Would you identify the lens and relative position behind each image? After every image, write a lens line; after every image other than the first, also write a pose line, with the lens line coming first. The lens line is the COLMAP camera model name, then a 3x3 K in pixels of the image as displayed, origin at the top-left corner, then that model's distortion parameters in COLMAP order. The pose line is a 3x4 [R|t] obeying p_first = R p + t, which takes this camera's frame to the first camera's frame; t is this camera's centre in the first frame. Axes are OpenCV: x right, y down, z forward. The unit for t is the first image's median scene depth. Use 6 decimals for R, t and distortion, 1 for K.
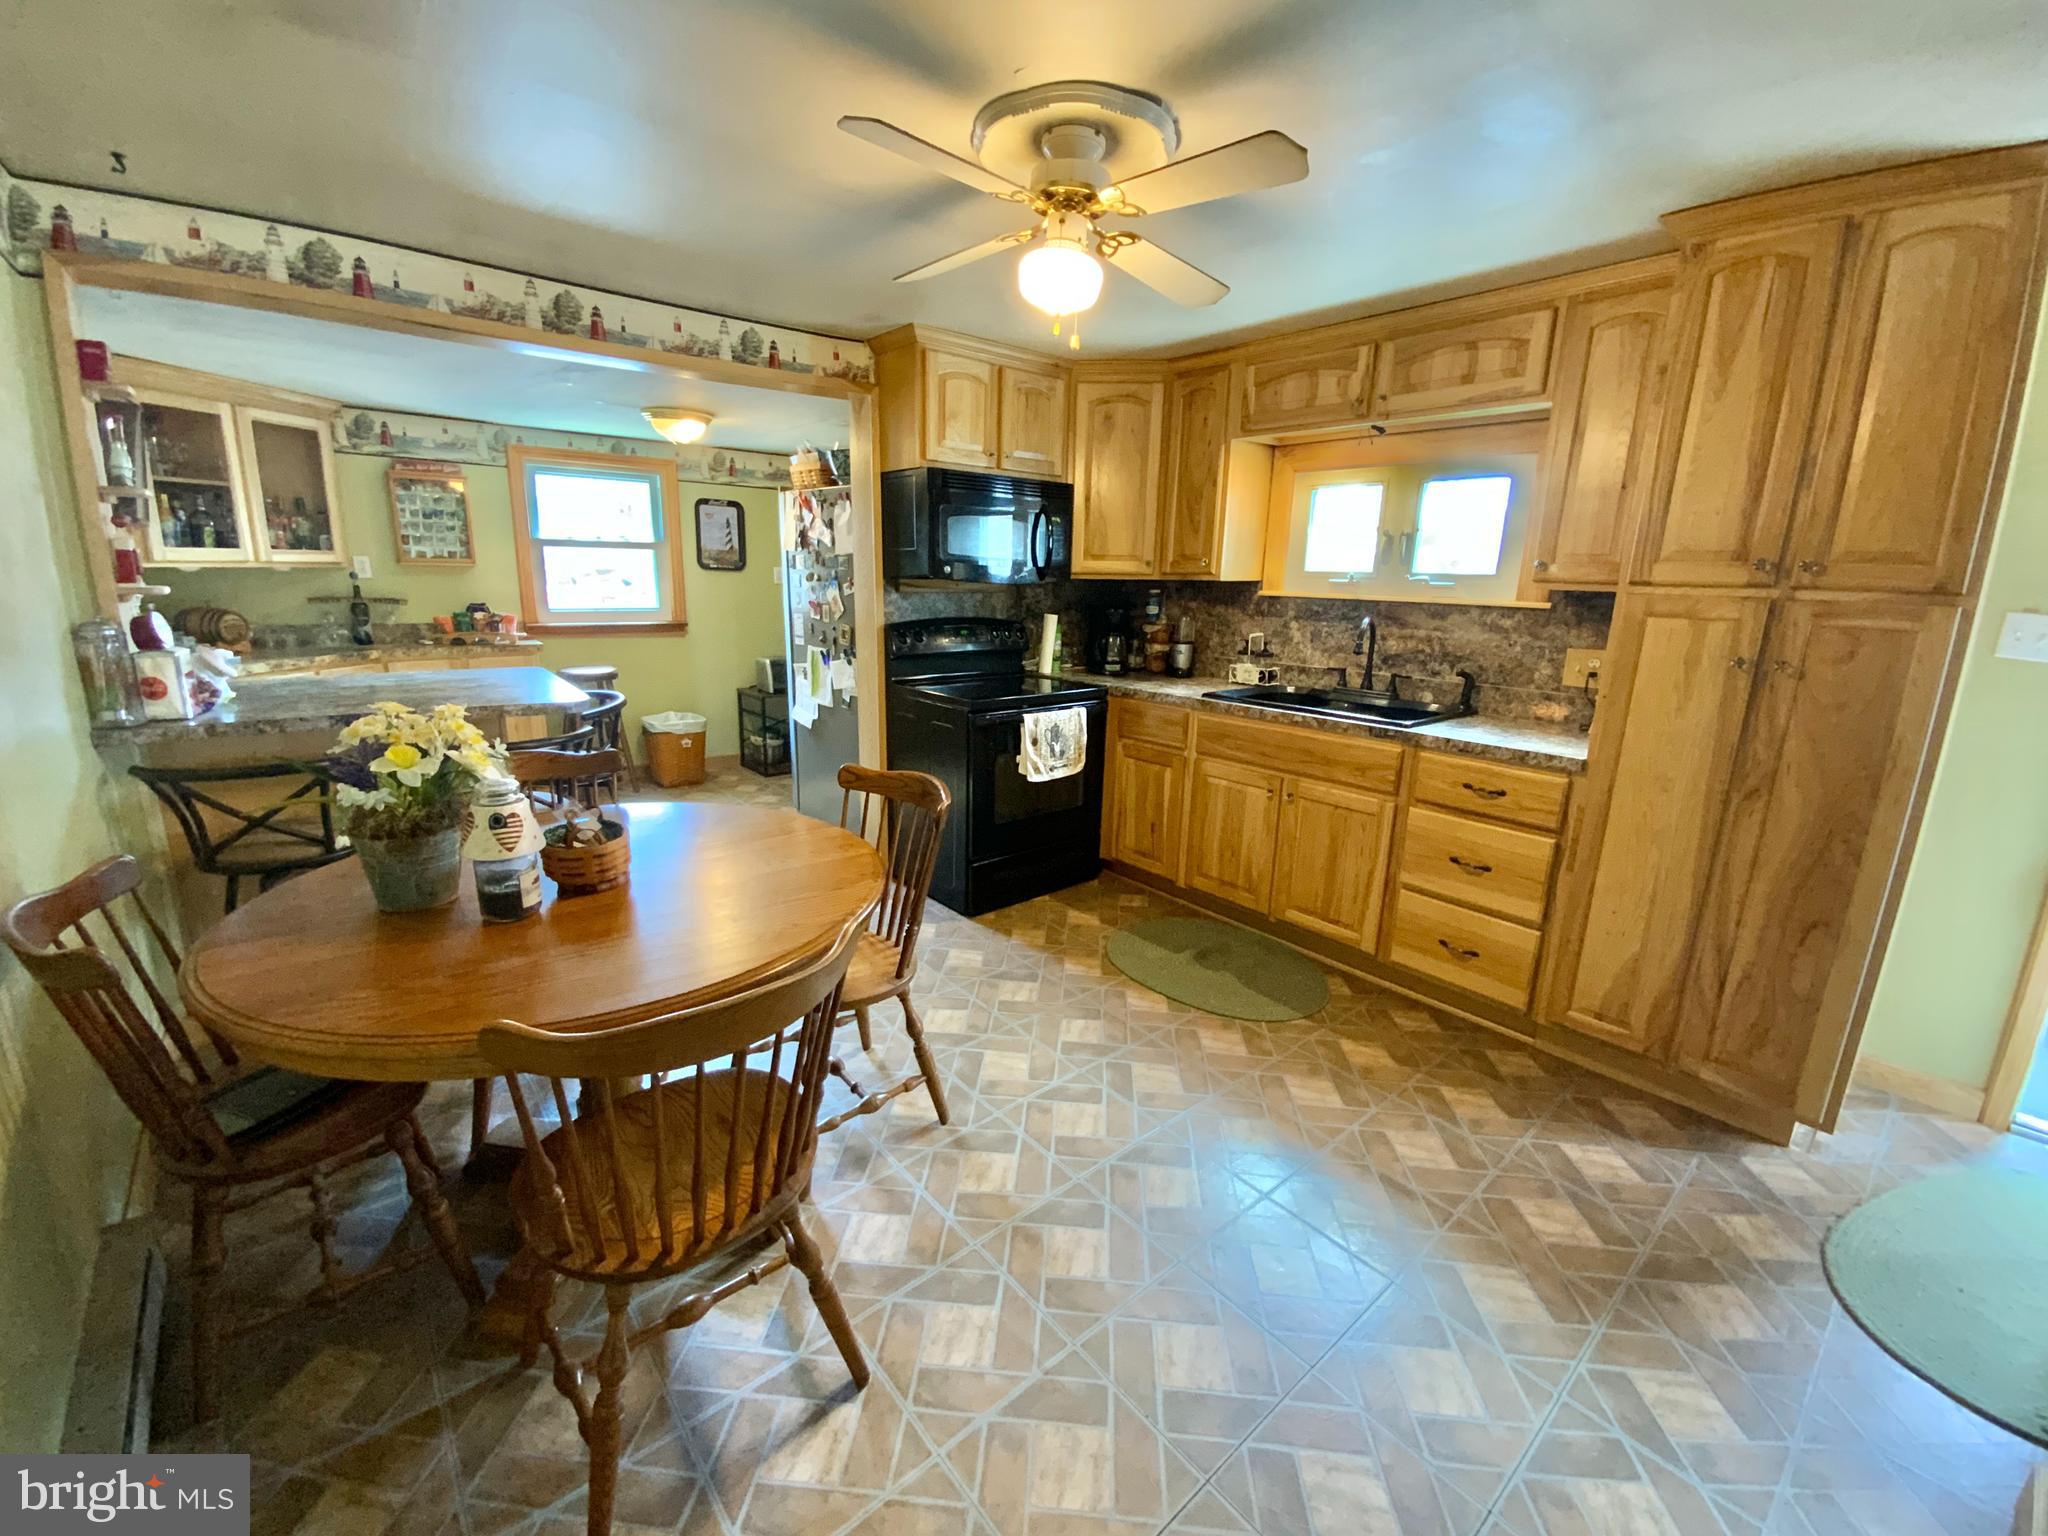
lens RADIAL K [[816.9, 0, 995.5], [0, 816.9, 766.0], [0, 0, 1]] dist [0.036957, -0.022097]
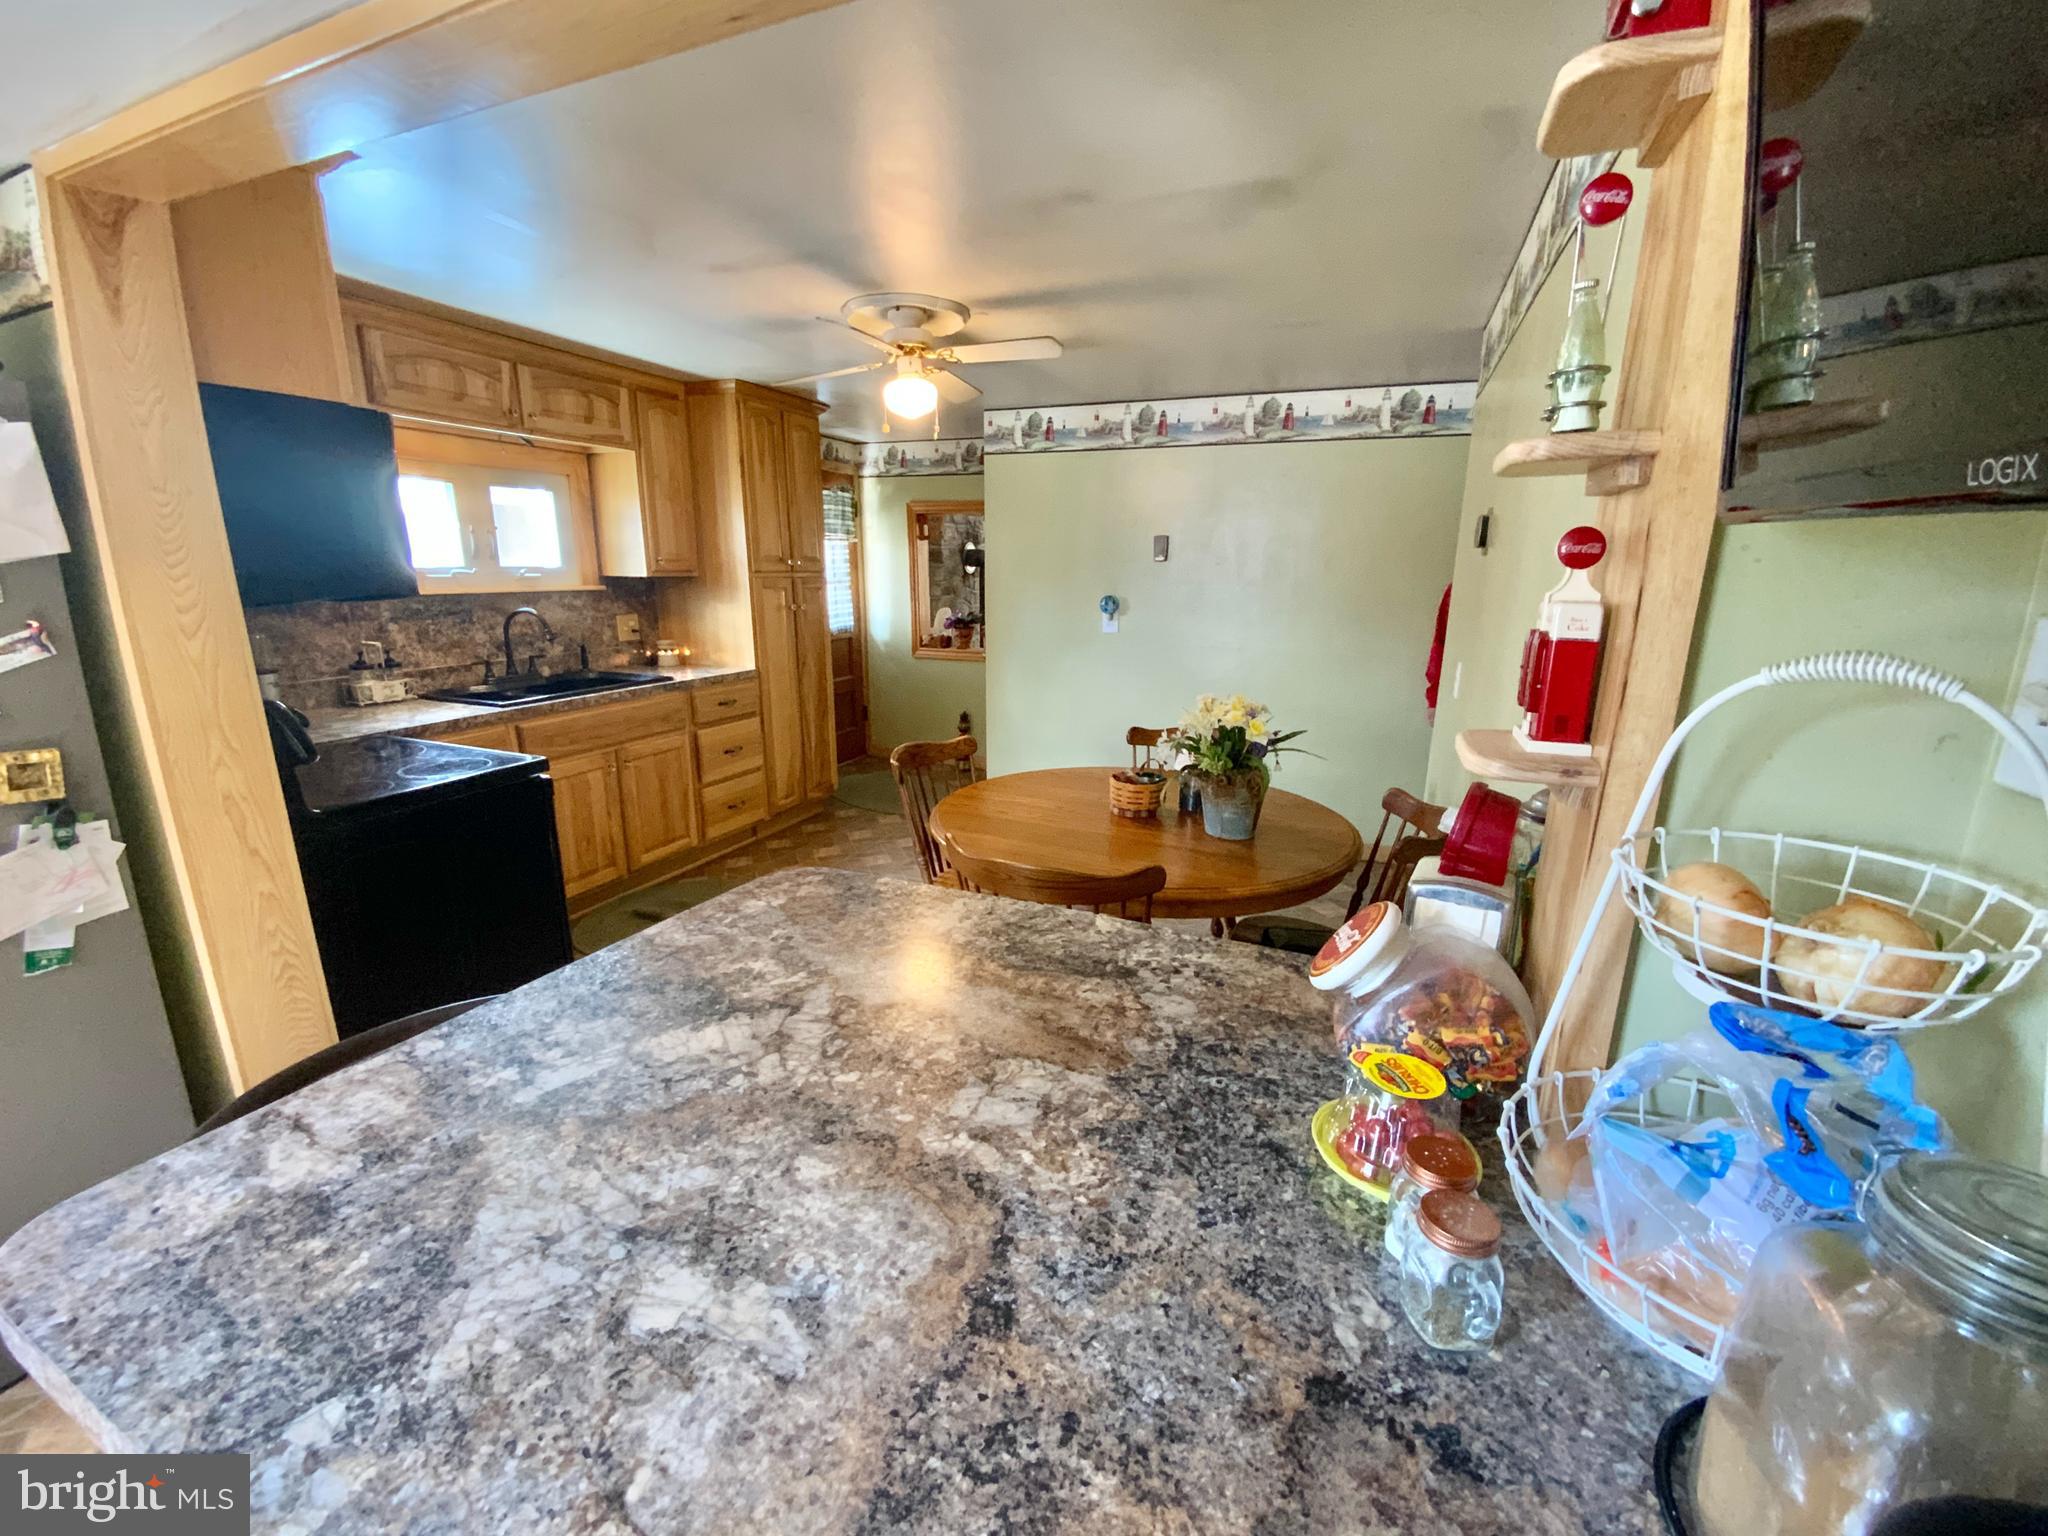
lens RADIAL K [[829.0, 0, 1019.2], [0, 829.0, 763.2], [0, 0, 1]] dist [0.036669, -0.027293]
pose [[-0.469897, -0.236437, 0.850467, -0.811302], [0.186861, 0.914983, 0.357616, -0.252621], [-0.862716, 0.326962, -0.385767, 0.877361]]
